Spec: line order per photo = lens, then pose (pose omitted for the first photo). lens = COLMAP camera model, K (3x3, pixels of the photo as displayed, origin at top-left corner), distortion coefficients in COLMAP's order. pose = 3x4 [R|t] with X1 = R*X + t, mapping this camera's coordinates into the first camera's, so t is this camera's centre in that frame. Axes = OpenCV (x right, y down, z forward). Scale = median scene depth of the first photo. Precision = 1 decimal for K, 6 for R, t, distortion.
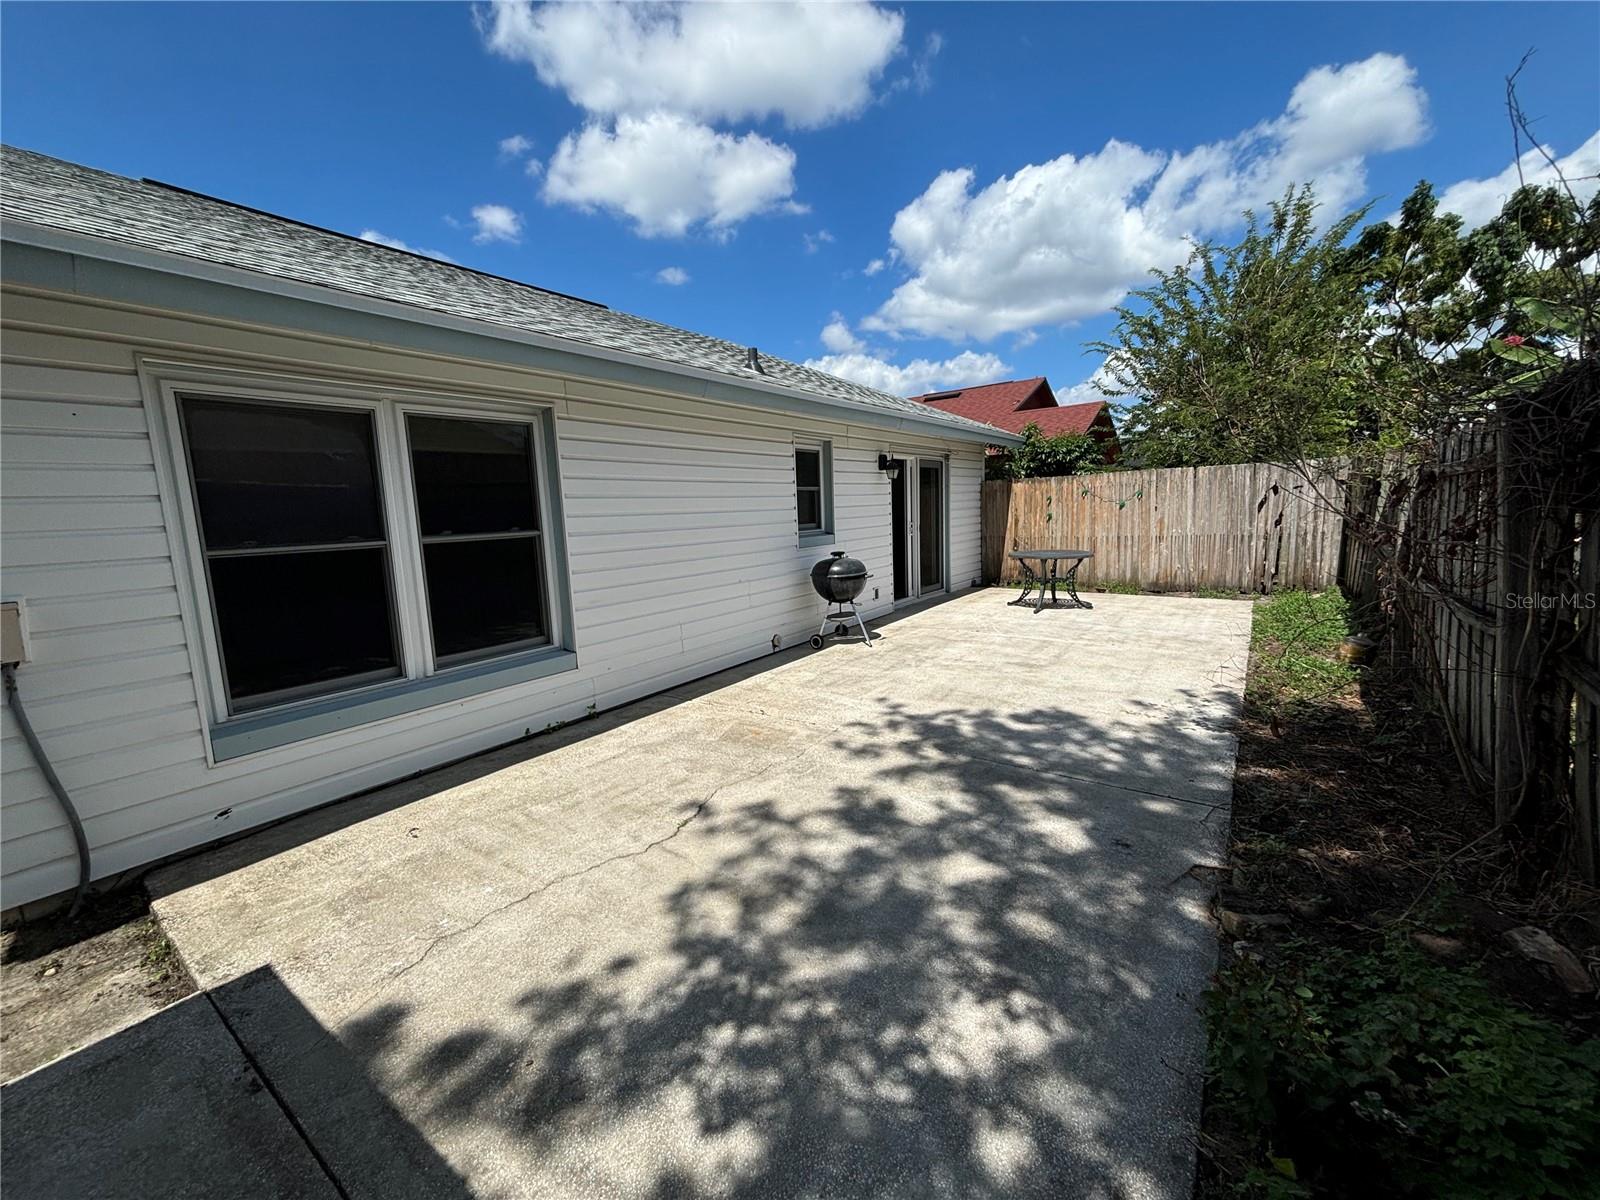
lens RADIAL K [[647.0, 0, 800.0], [0, 647.0, 600.0], [0, 0, 1]] dist [0.002678, 0.001126]
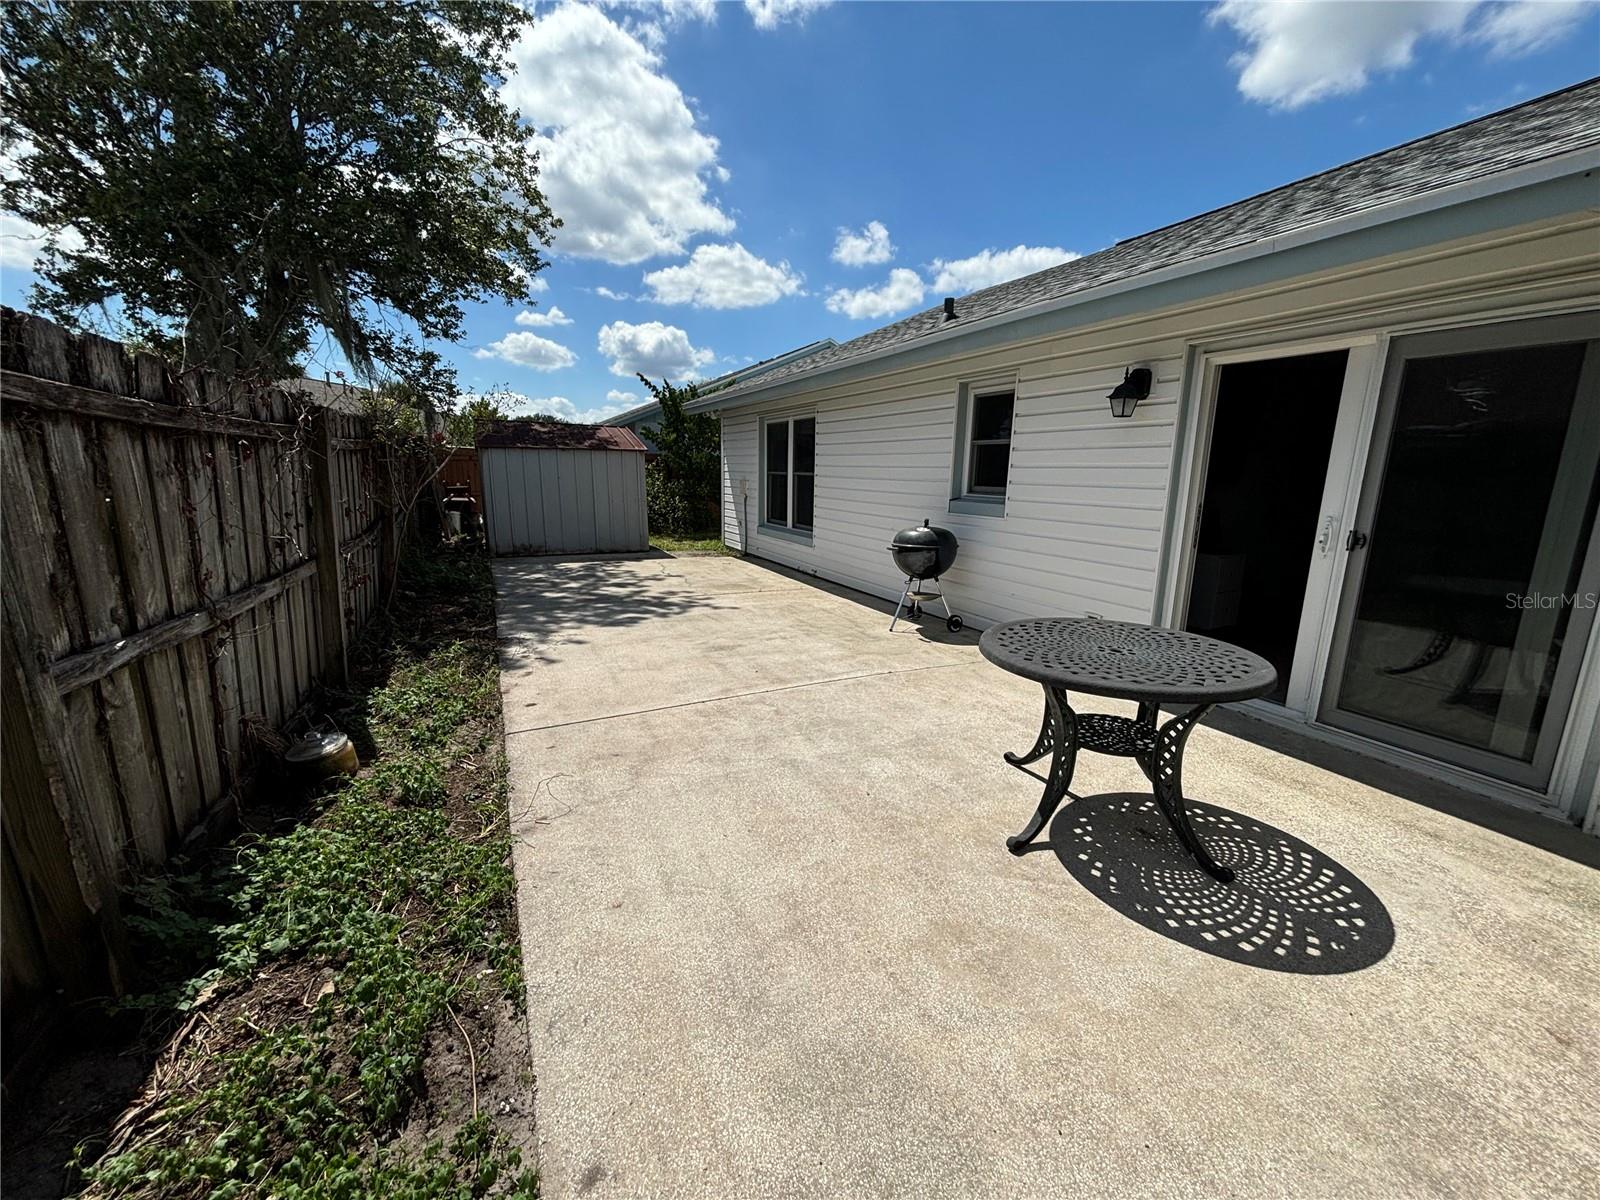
lens RADIAL K [[647.0, 0, 800.0], [0, 647.0, 600.0], [0, 0, 1]] dist [0.002678, 0.001126]
pose [[-0.485962, 0.190794, -0.852900, 1.221424], [-0.133443, 0.948241, 0.288154, -0.268533], [0.863733, 0.253845, -0.435349, 1.723161]]
